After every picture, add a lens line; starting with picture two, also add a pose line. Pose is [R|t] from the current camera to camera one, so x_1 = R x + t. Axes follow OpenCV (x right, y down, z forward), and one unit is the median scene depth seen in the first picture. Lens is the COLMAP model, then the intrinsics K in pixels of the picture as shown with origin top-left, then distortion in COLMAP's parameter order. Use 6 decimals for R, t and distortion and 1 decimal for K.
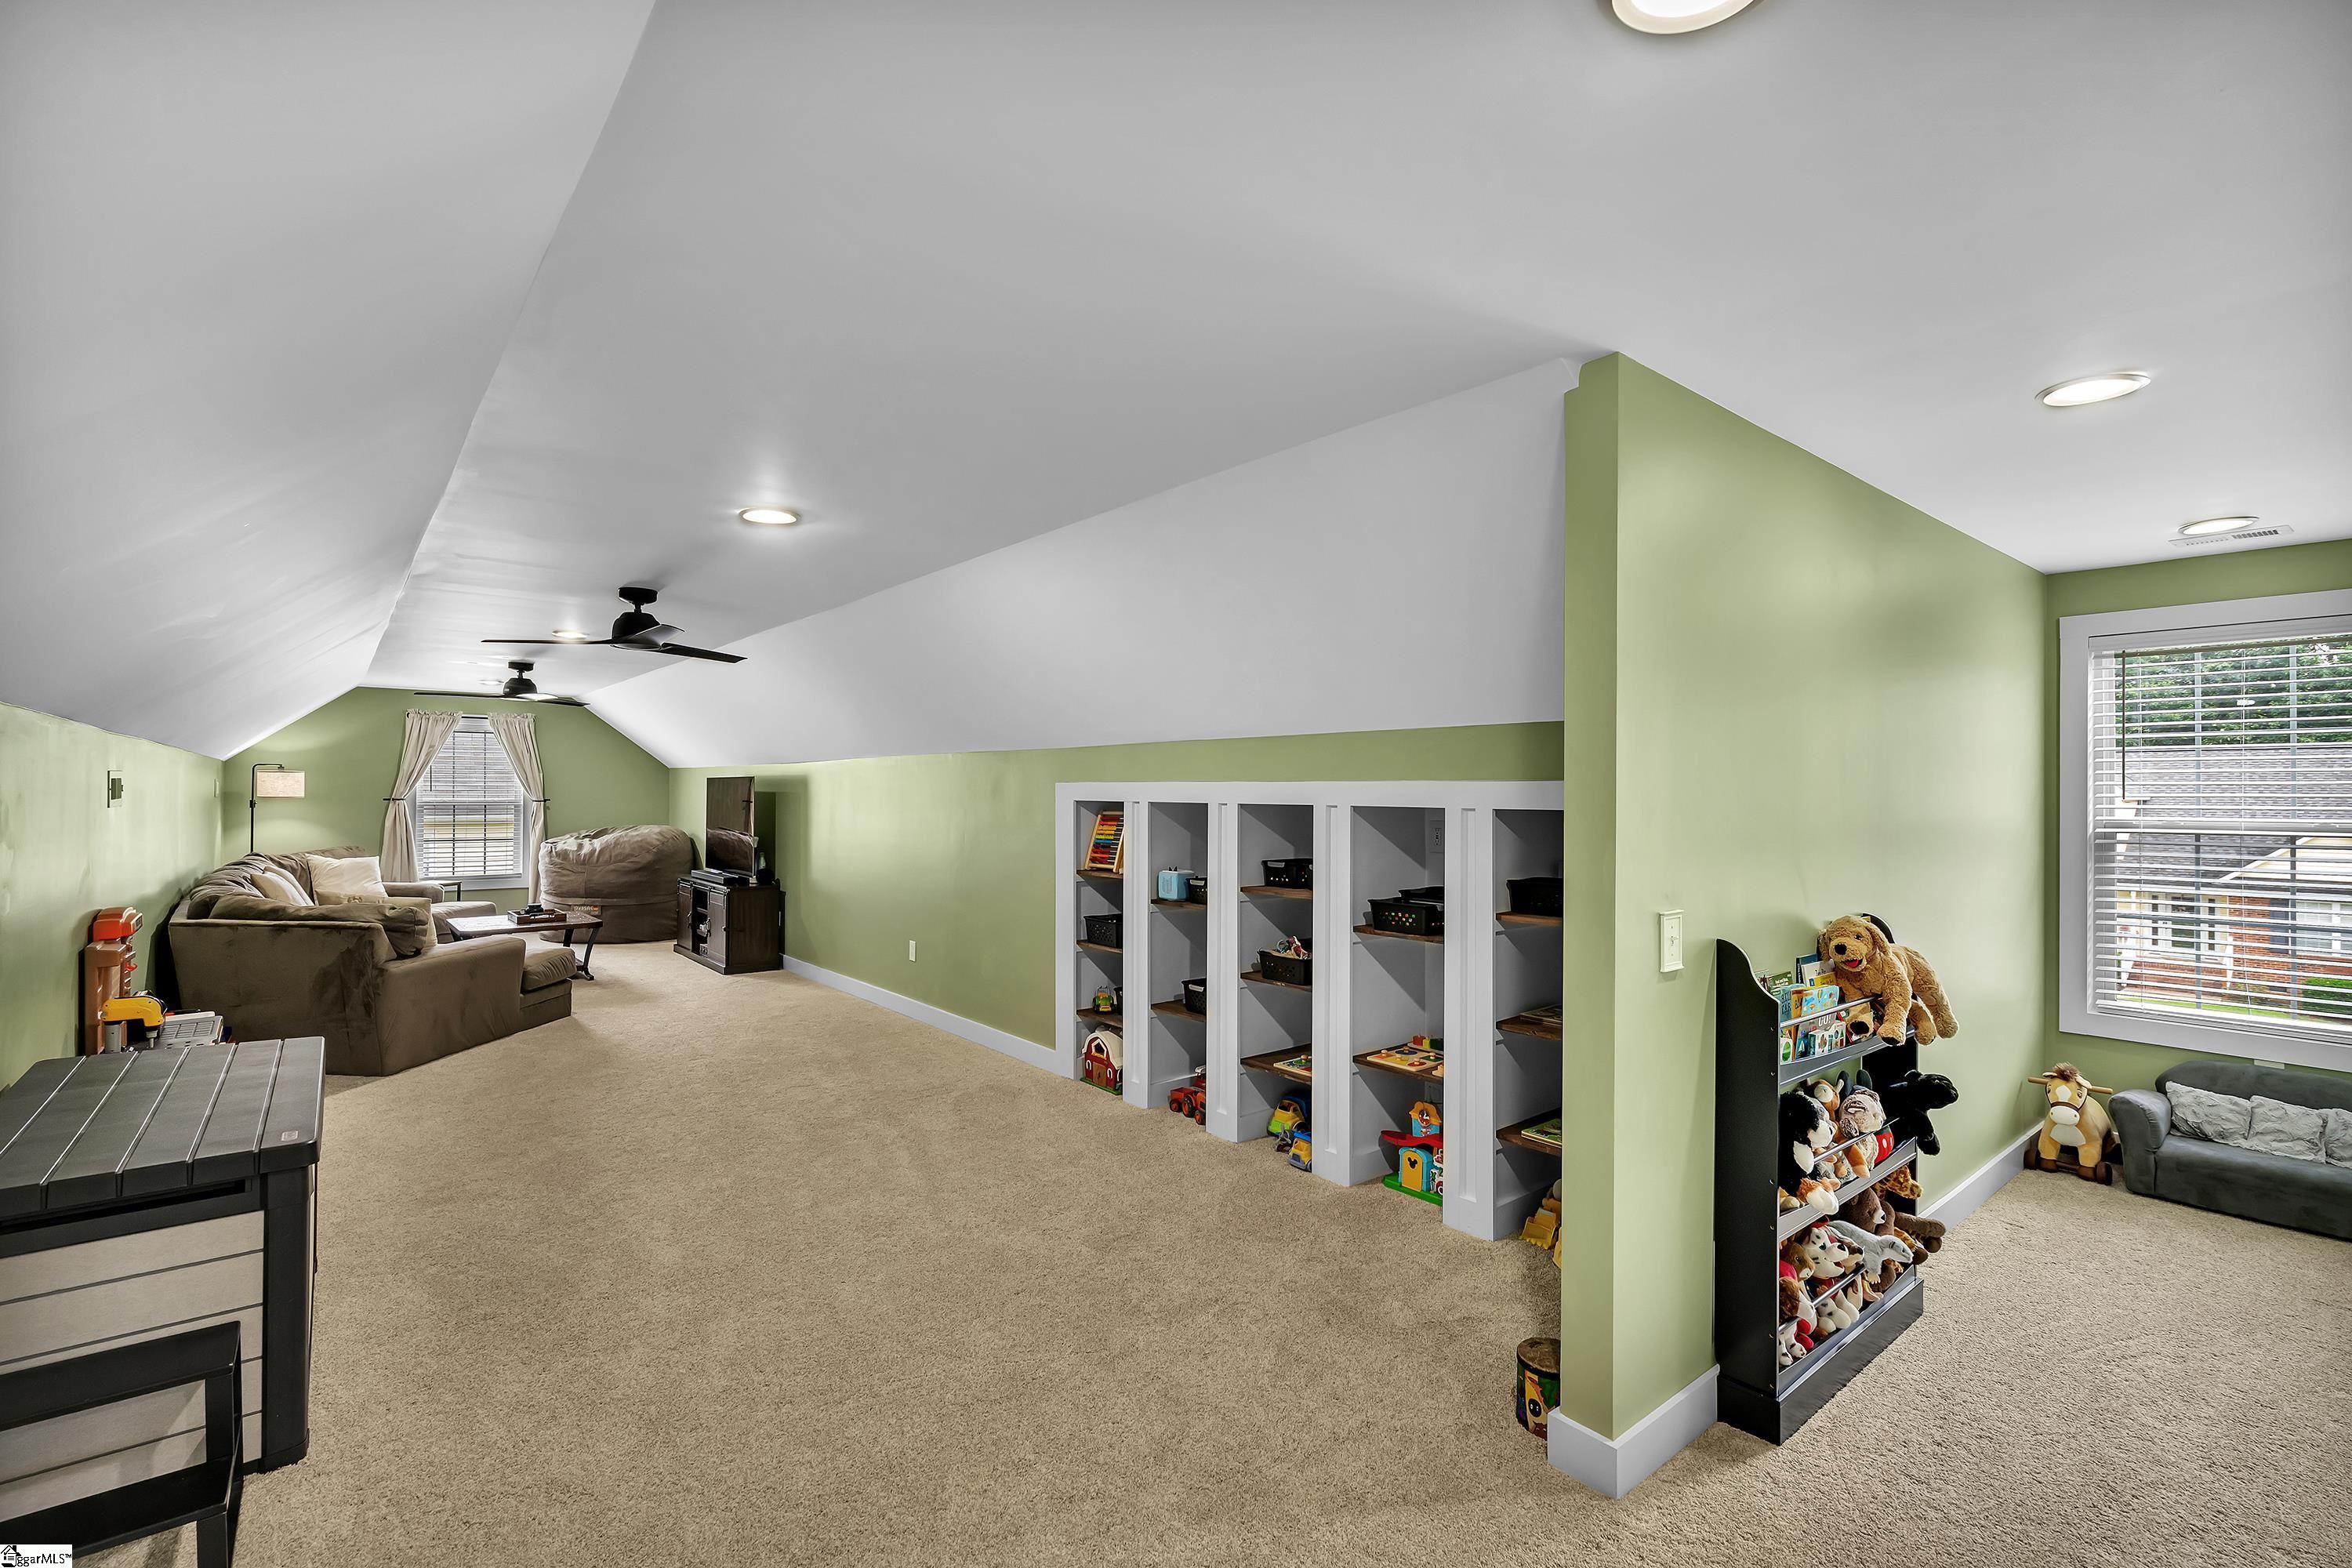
lens RADIAL K [[1058.8, 0, 1179.3], [0, 1058.8, 784.7], [0, 0, 1]] dist [-0.003892, -0.000296]
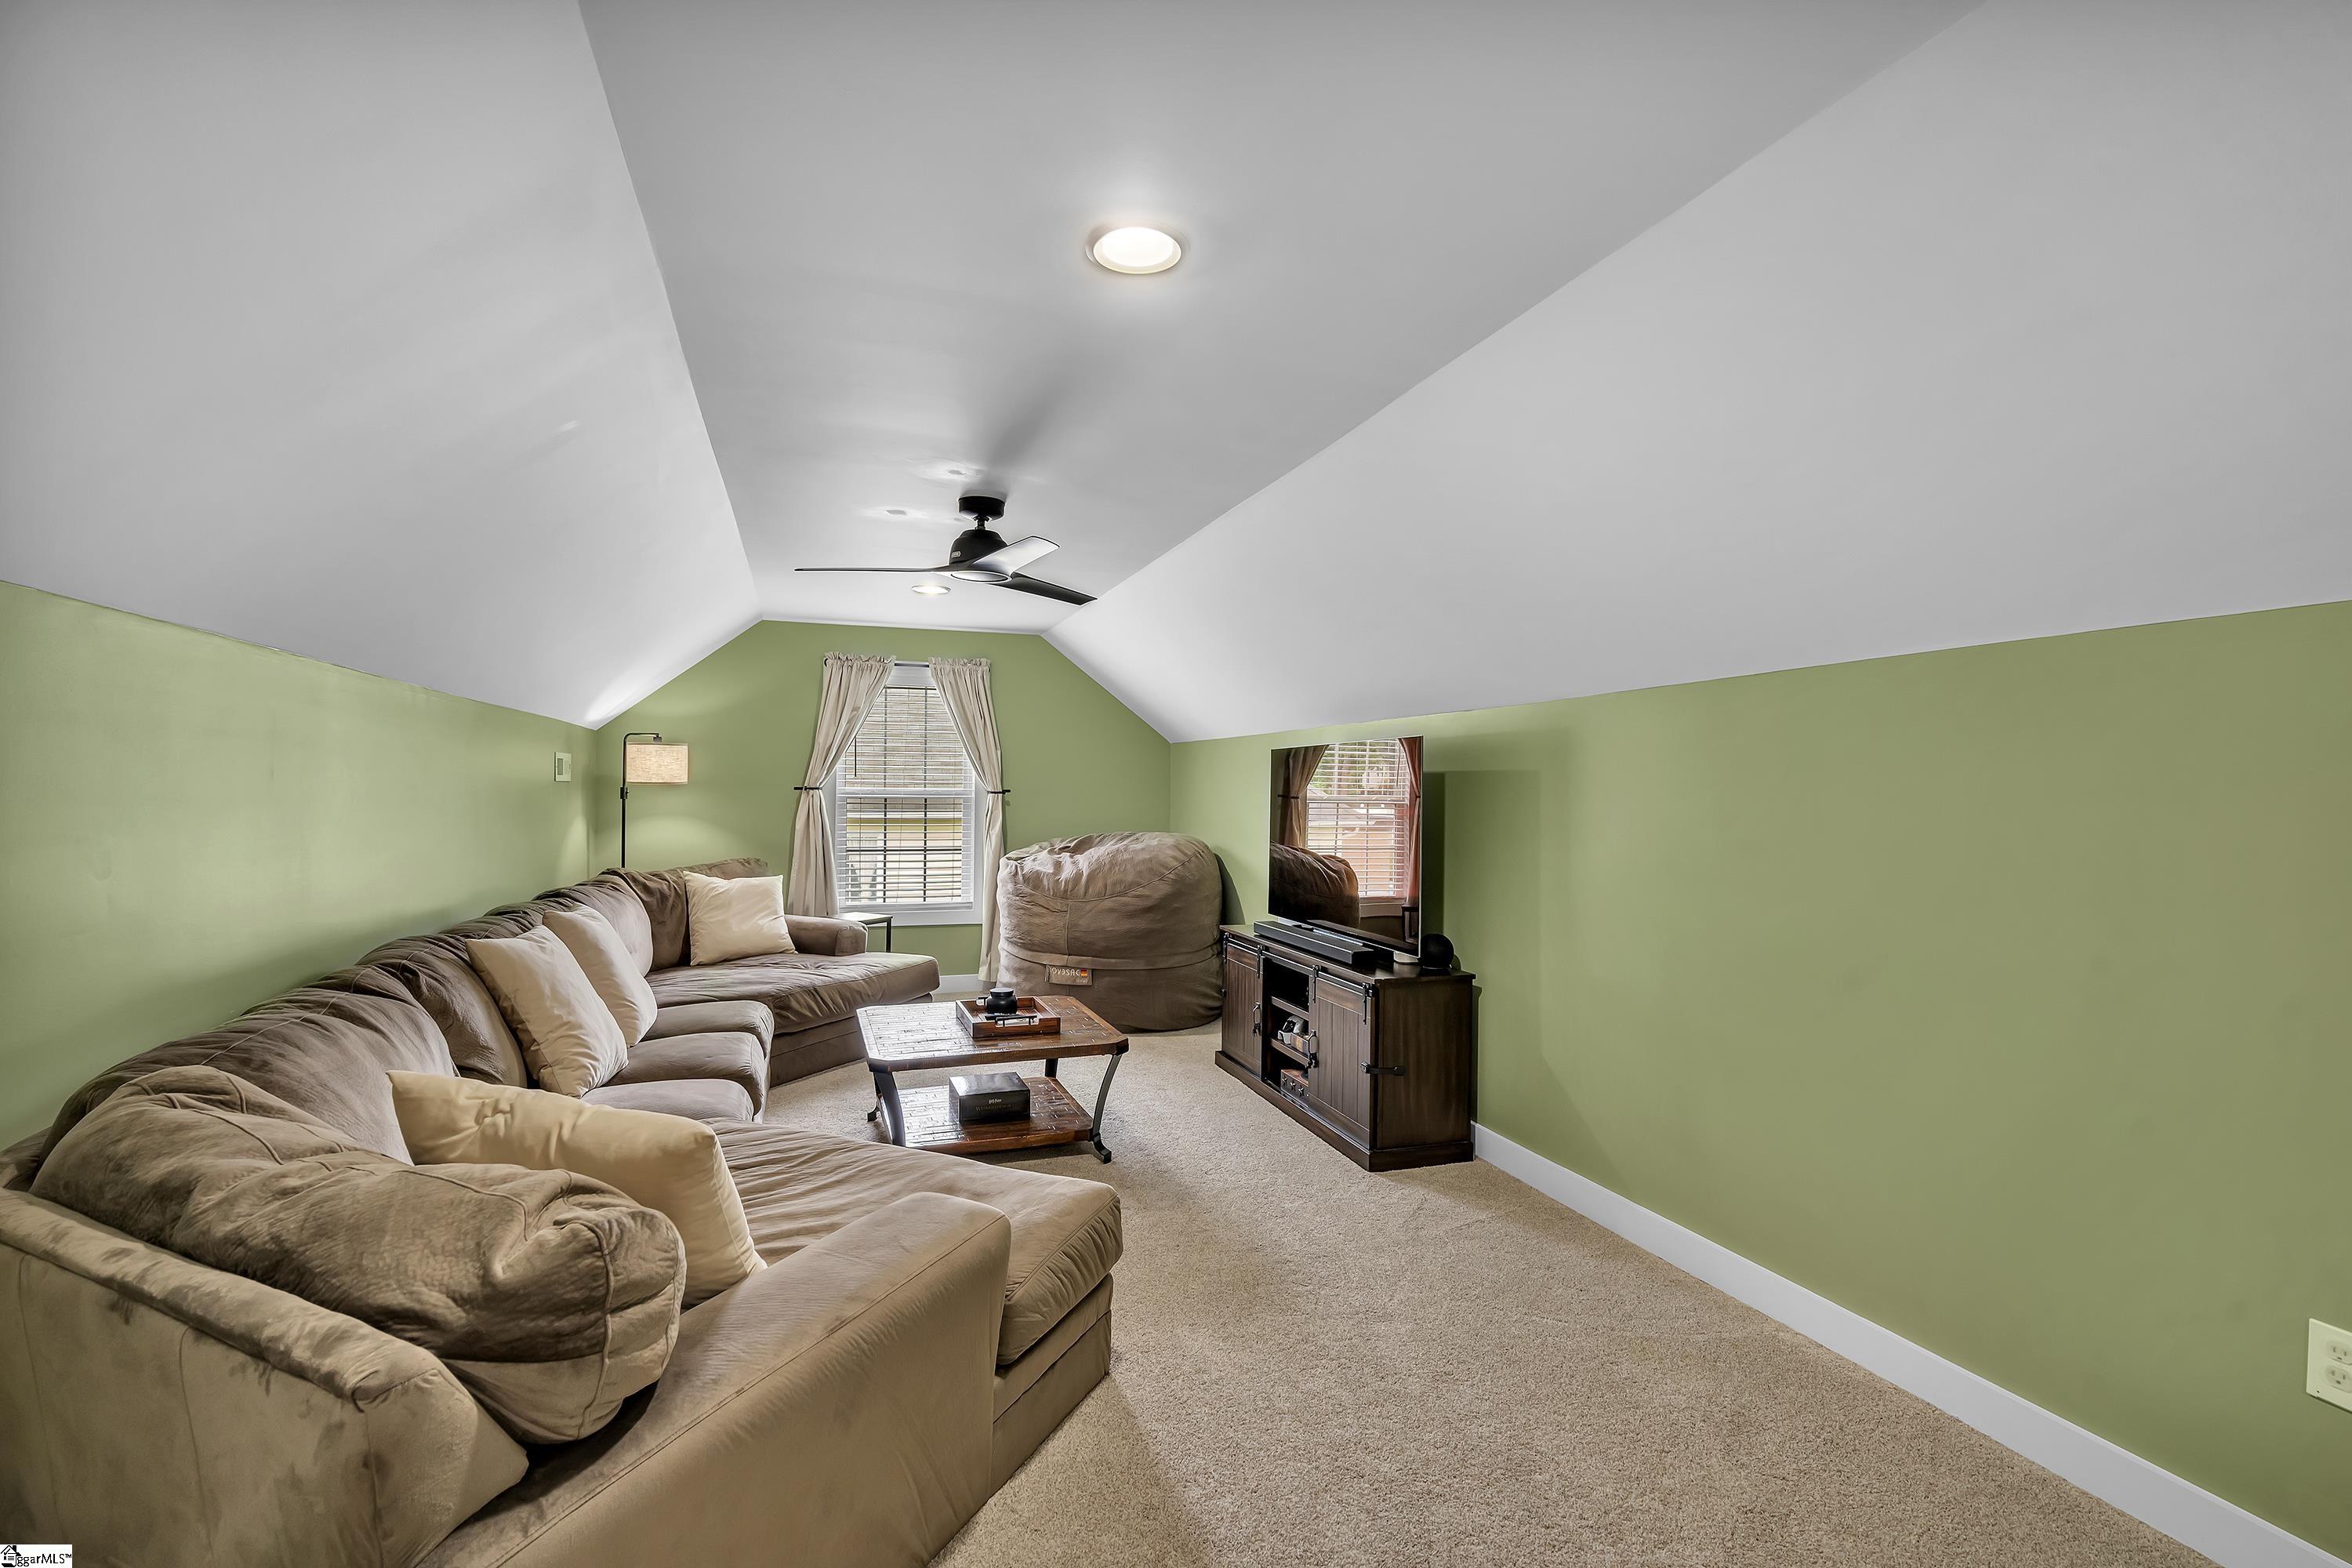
lens RADIAL K [[1058.8, 0, 1175.2], [0, 1058.8, 787.9], [0, 0, 1]] dist [-0.003892, -0.000296]
pose [[0.936407, 0.001949, -0.350910, -0.293528], [-0.001051, 0.999996, 0.002749, 0.011486], [0.350914, -0.002205, 0.936405, 0.459088]]
